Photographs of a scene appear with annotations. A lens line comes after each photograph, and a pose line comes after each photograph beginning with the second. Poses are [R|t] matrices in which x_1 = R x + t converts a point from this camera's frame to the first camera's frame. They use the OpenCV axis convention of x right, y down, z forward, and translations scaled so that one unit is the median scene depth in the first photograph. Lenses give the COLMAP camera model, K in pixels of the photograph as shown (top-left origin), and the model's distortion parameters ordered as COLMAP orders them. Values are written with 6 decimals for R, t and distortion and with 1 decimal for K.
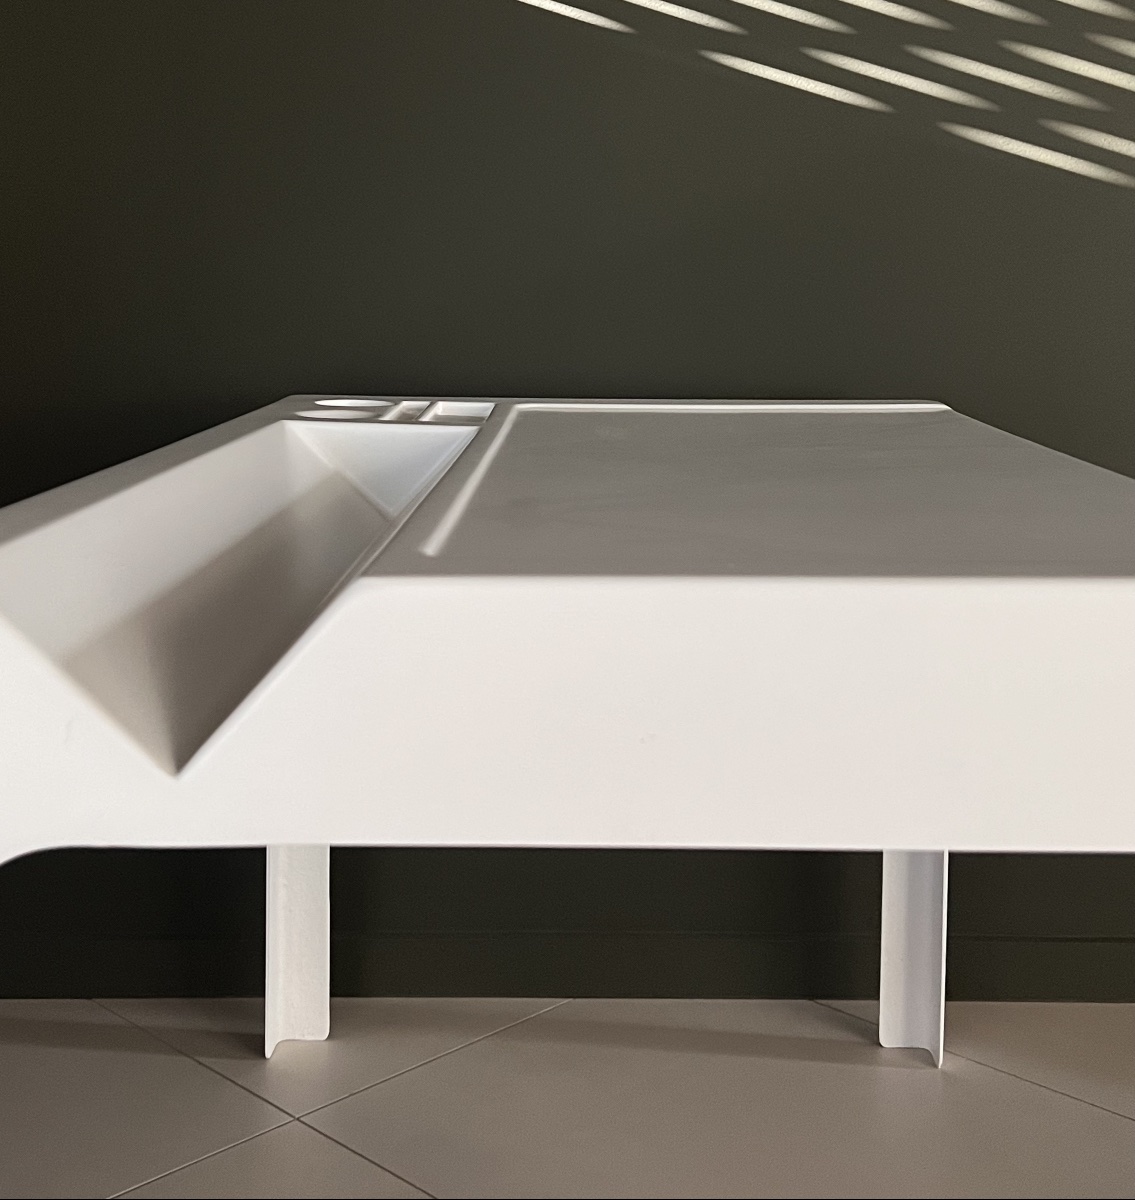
lens RADIAL K [[1880.2, 0, 561.6], [0, 1880.2, 590.4], [0, 0, 1]] dist [0.042224, 0.000000]
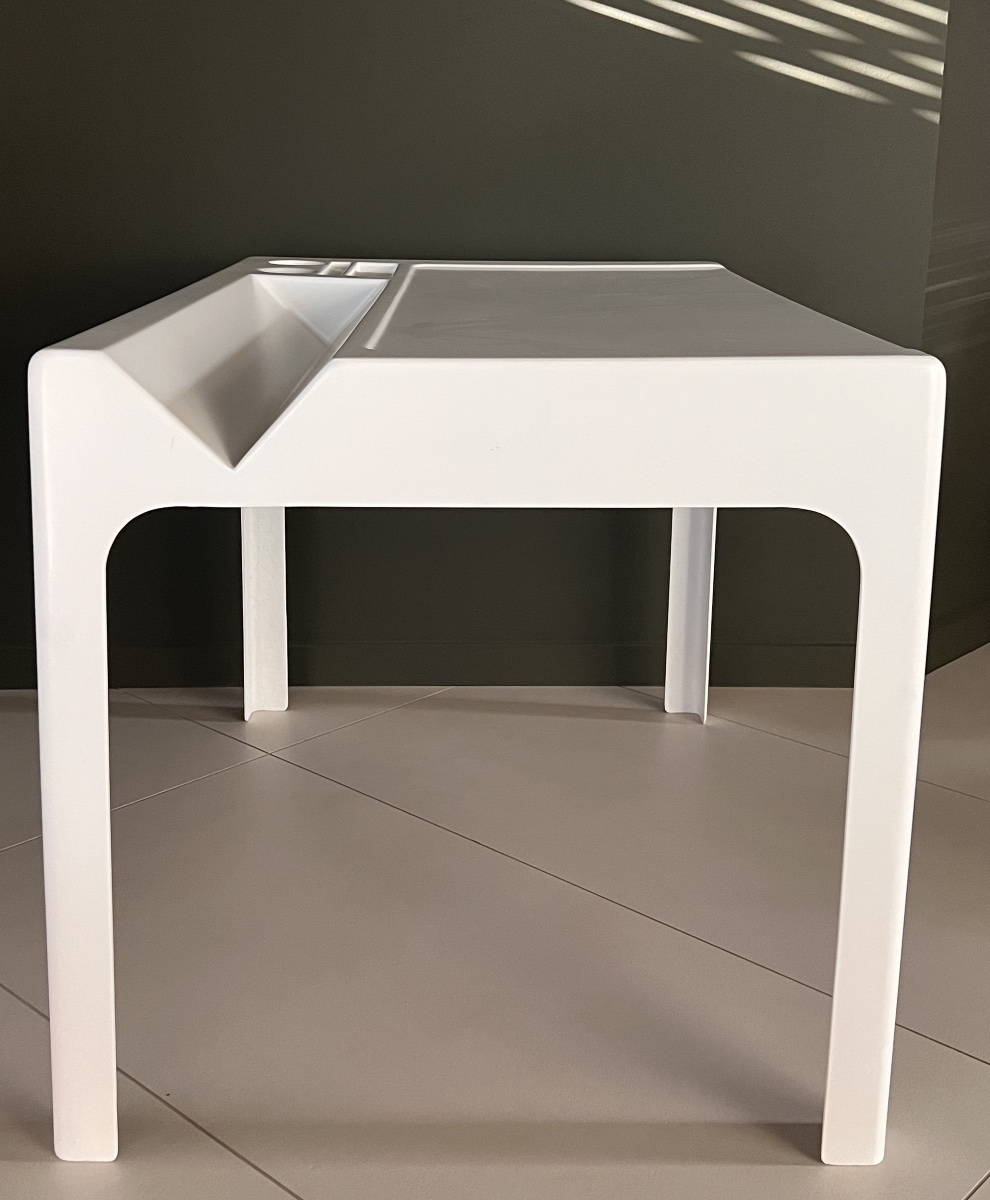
lens RADIAL K [[1537.7, 0, 502.8], [0, 1537.7, 597.5], [0, 0, 1]] dist [0.163707, 0.000000]
pose [[0.999403, -0.005146, 0.034162, 0.001951], [0.001304, 0.993760, 0.111533, 0.019798], [-0.034523, -0.111422, 0.993173, -0.185538]]
